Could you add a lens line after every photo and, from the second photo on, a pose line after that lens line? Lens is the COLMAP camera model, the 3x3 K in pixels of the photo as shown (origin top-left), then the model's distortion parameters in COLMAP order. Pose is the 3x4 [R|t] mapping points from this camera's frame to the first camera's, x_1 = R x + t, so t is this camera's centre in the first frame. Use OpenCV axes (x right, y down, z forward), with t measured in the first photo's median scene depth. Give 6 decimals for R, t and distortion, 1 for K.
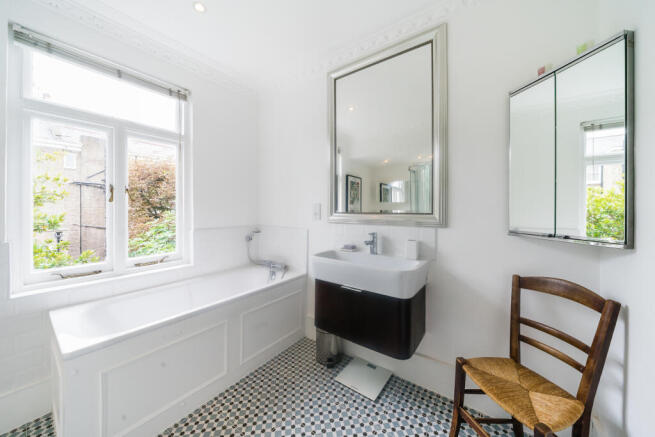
lens RADIAL K [[227.3, 0, 329.8], [0, 227.3, 213.5], [0, 0, 1]] dist [0.000645, -0.000054]
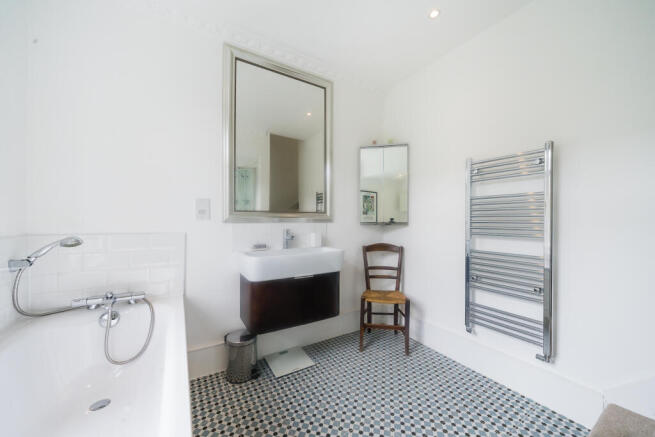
lens RADIAL K [[249.0, 0, 331.0], [0, 249.0, 219.1], [0, 0, 1]] dist [-0.000890, -0.000078]
pose [[0.375726, -0.010237, 0.926674, -0.966051], [0.000993, 0.999943, 0.010644, 0.023392], [-0.926730, -0.003079, 0.375715, 0.399362]]
